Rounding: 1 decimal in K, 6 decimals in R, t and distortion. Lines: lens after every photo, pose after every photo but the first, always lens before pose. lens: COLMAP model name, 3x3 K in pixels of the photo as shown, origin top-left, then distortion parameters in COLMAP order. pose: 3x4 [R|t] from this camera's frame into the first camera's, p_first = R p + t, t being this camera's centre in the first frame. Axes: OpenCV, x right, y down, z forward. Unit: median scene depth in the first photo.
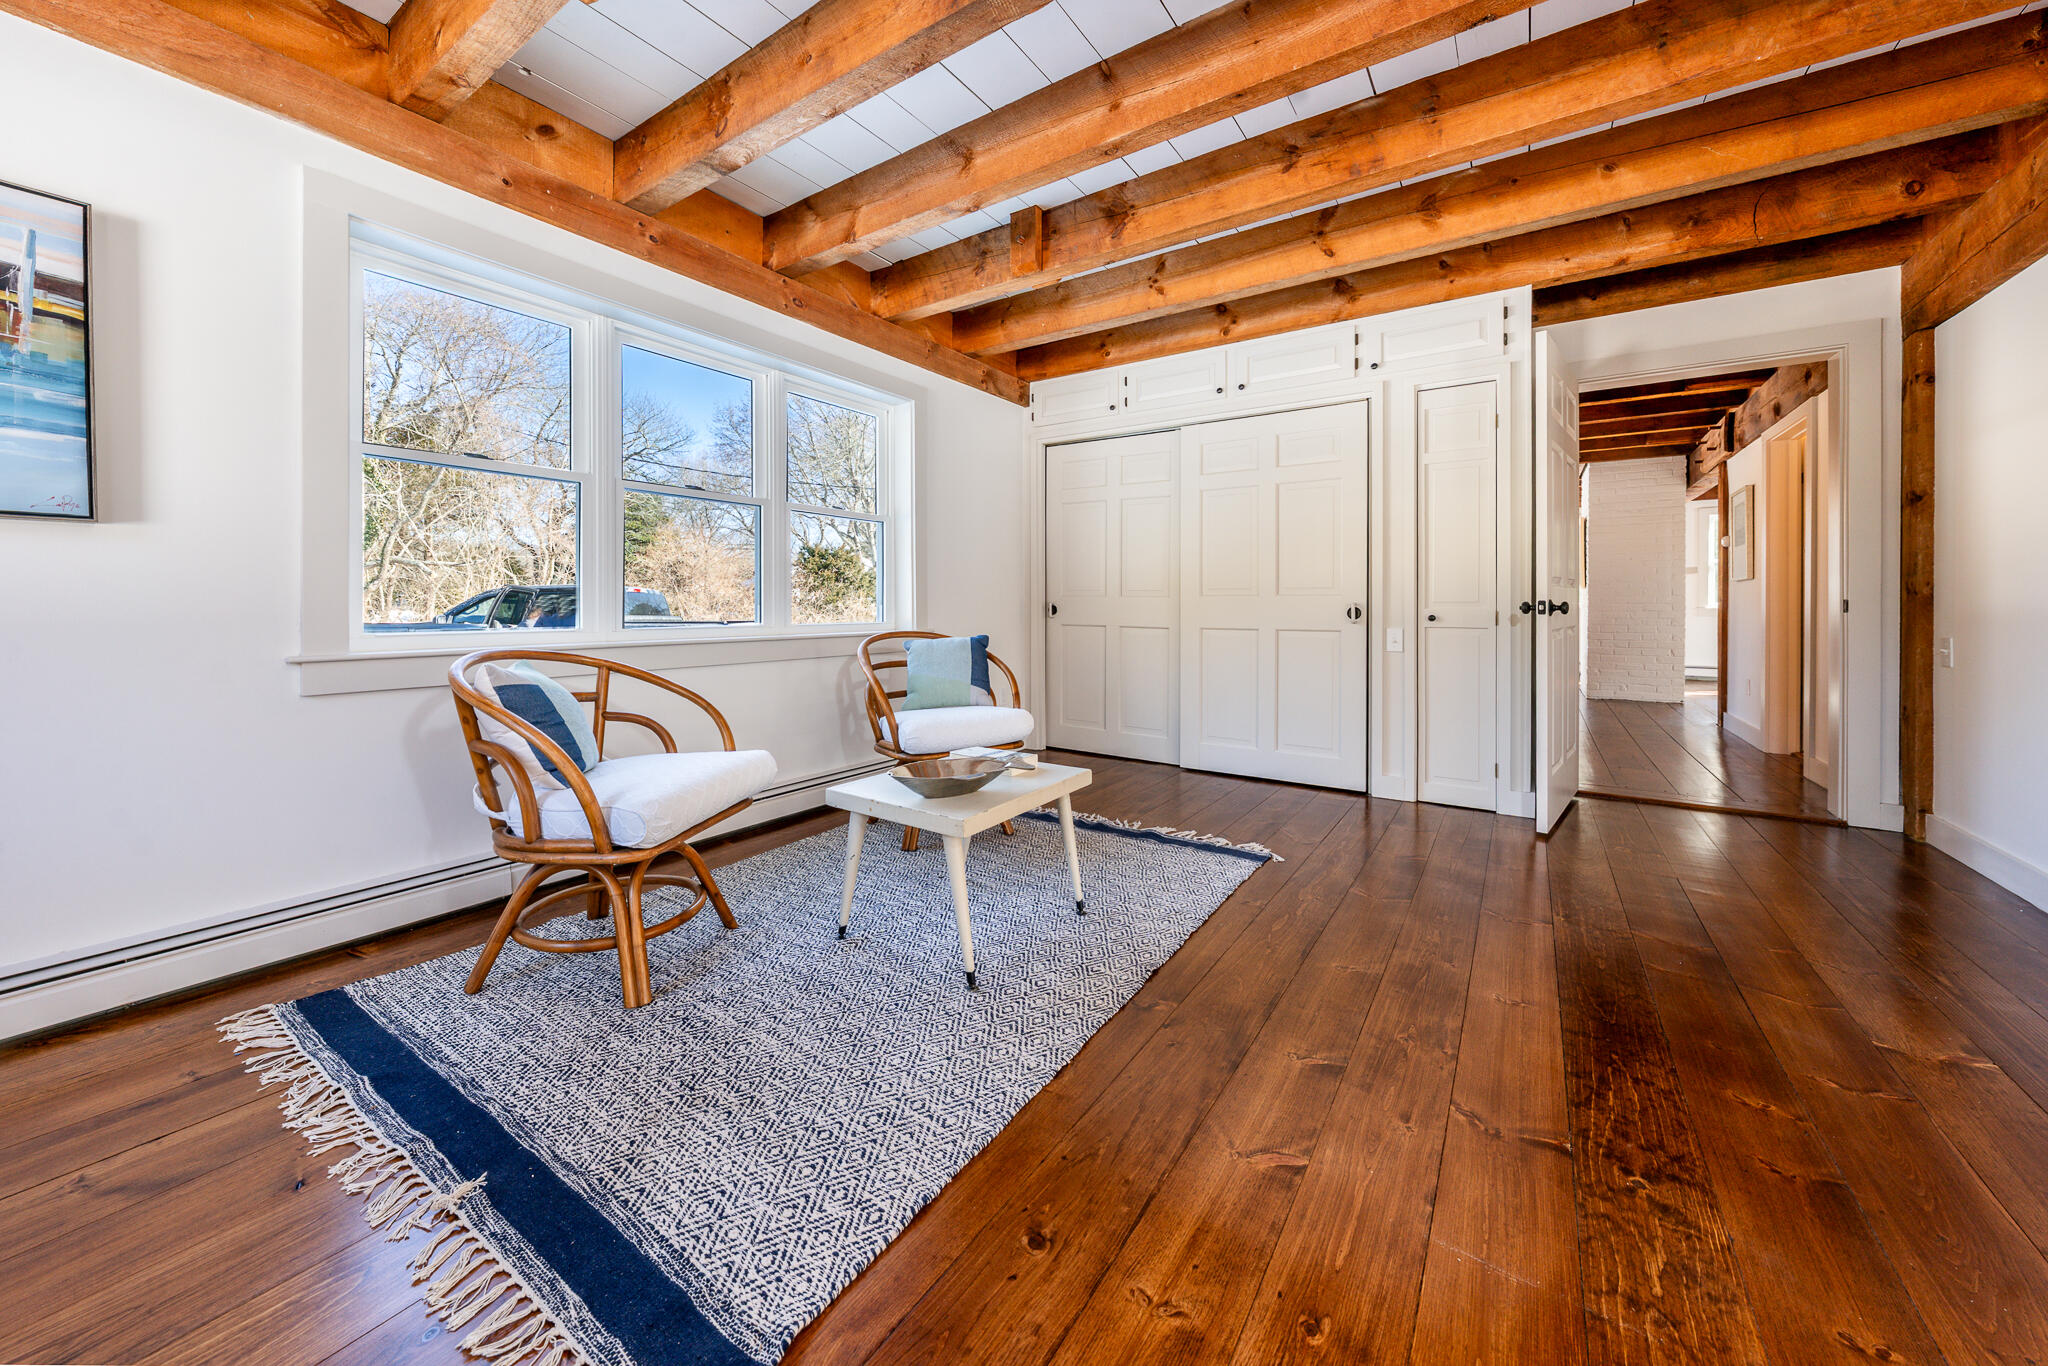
lens RADIAL K [[703.0, 0, 1032.3], [0, 703.0, 605.7], [0, 0, 1]] dist [-0.001425, -0.000269]
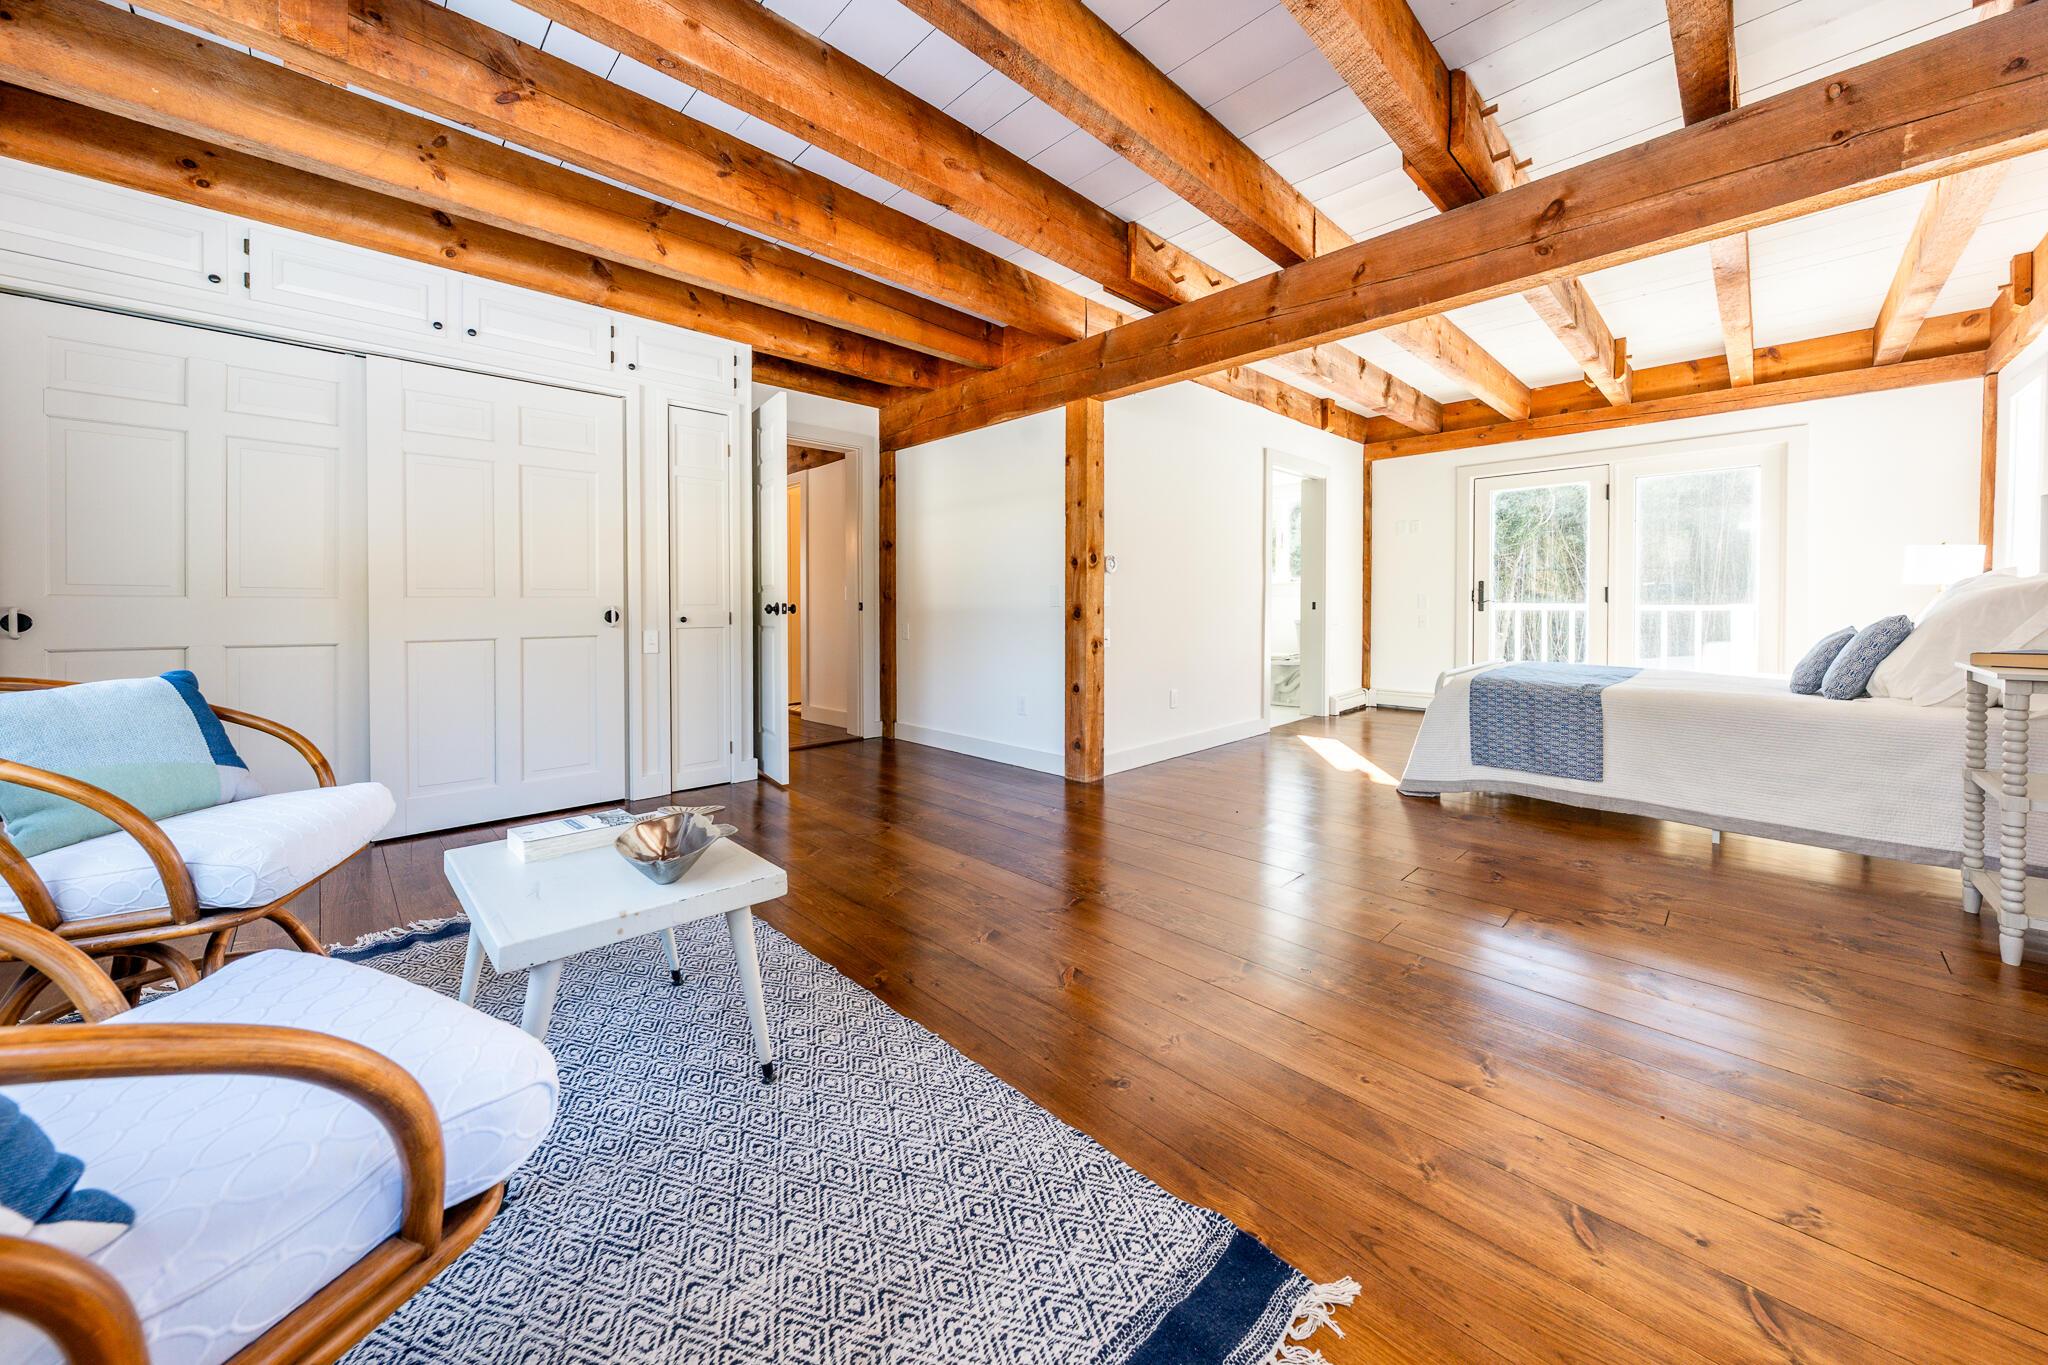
lens RADIAL K [[761.1, 0, 958.1], [0, 761.1, 618.4], [0, 0, 1]] dist [-0.000414, -0.000012]
pose [[0.247032, -0.020650, 0.968787, -0.633715], [0.006900, 0.999785, 0.019551, -0.005444], [-0.968983, 0.001855, 0.247121, 0.410344]]
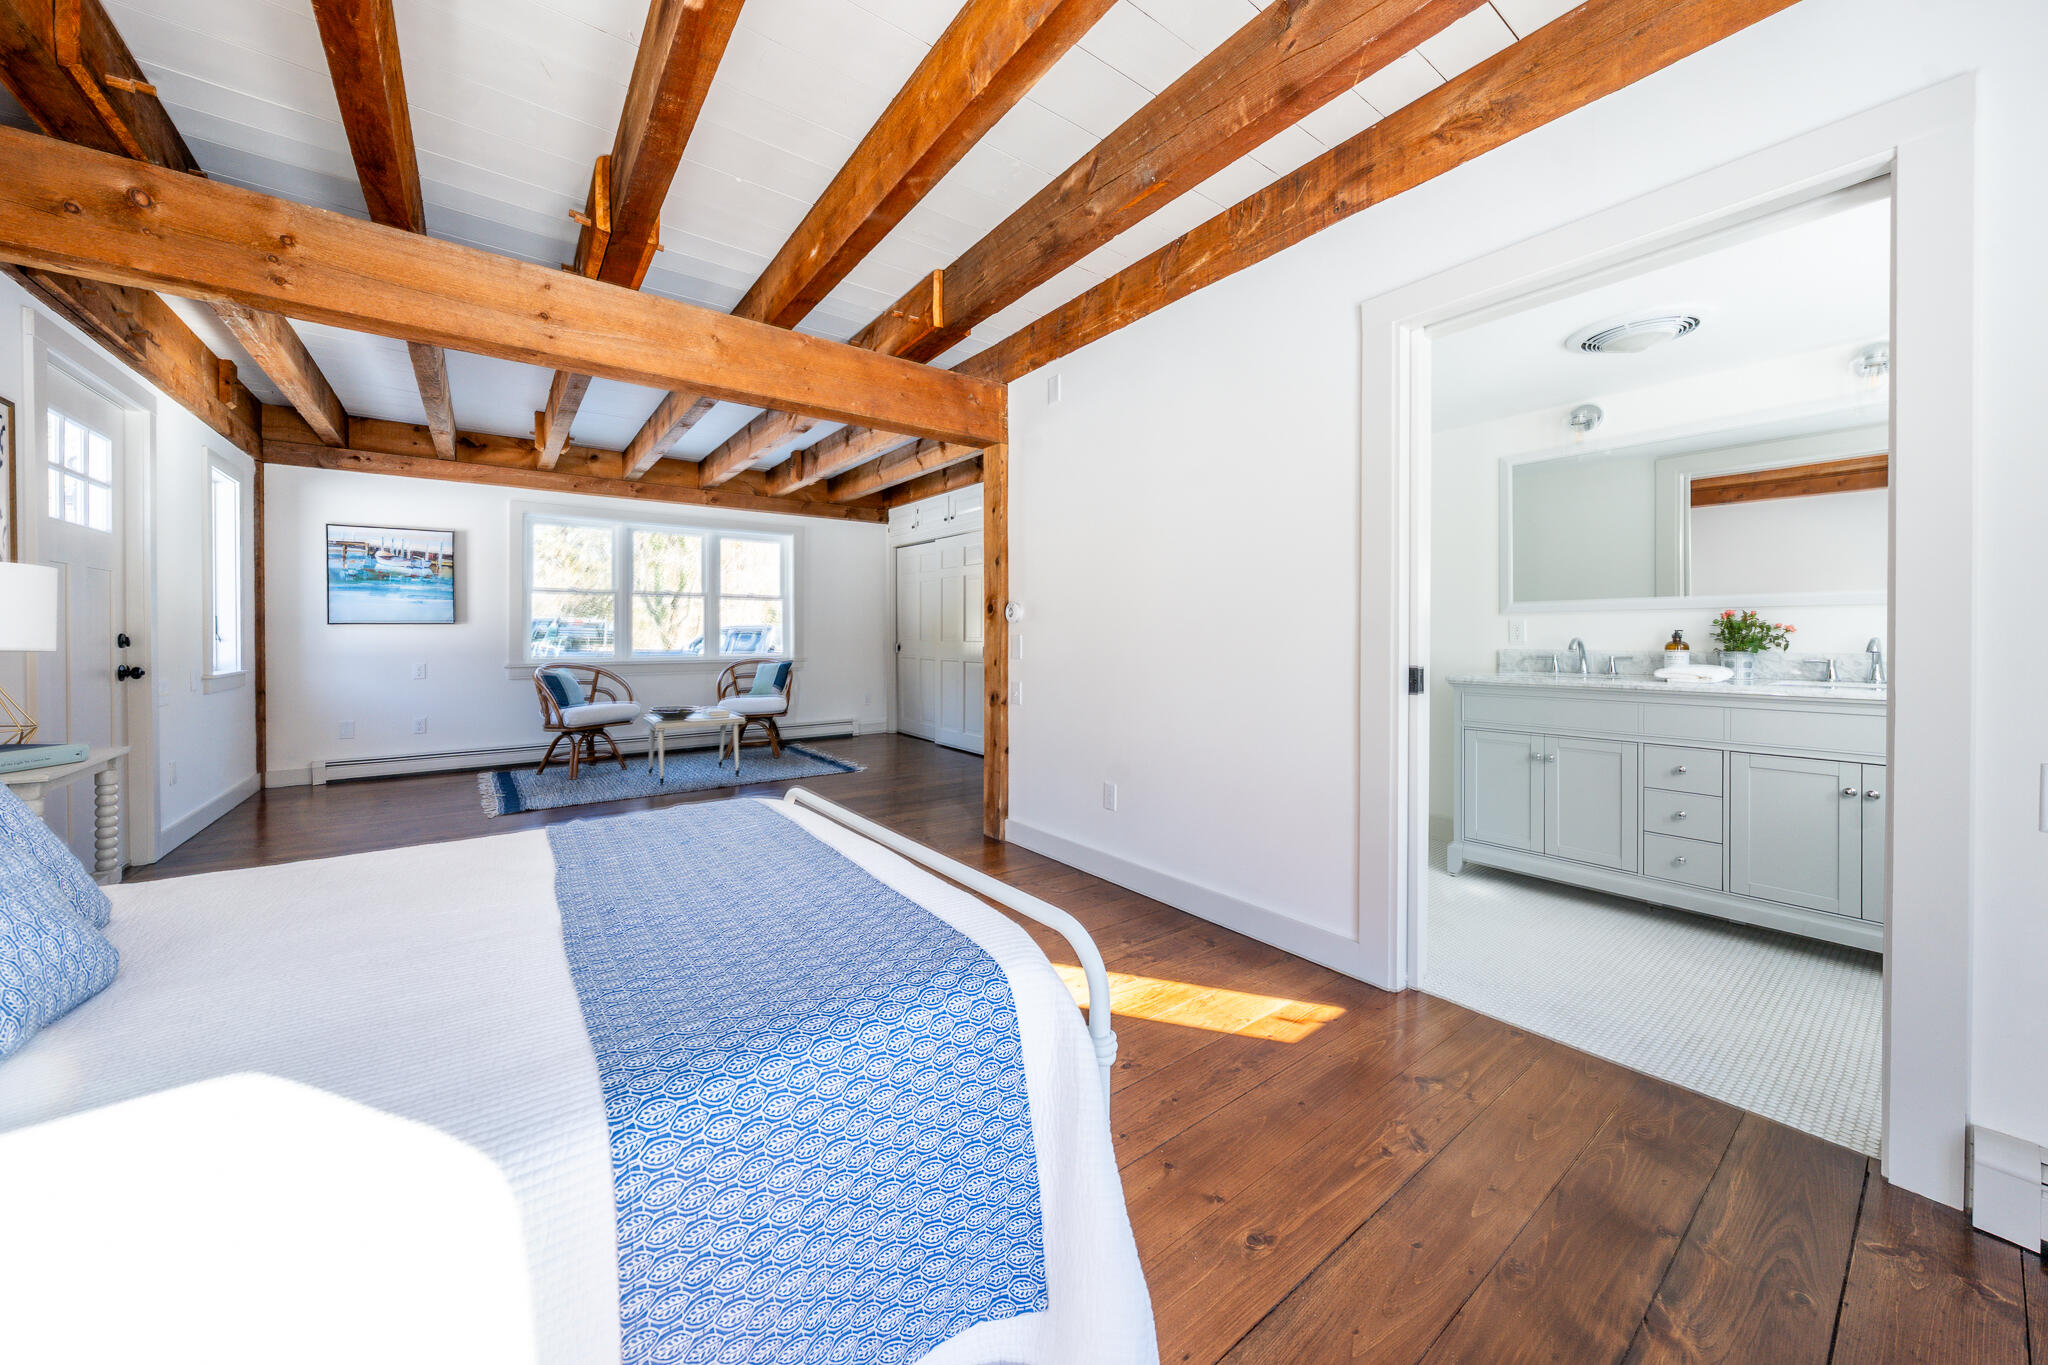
lens RADIAL K [[712.8, 0, 1022.0], [0, 712.8, 635.0], [0, 0, 1]] dist [-0.007849, -0.000068]
pose [[0.940062, -0.000426, -0.341004, 1.642631], [0.000761, 0.999999, 0.000849, -0.046236], [0.341003, -0.001057, 0.940062, -0.881440]]
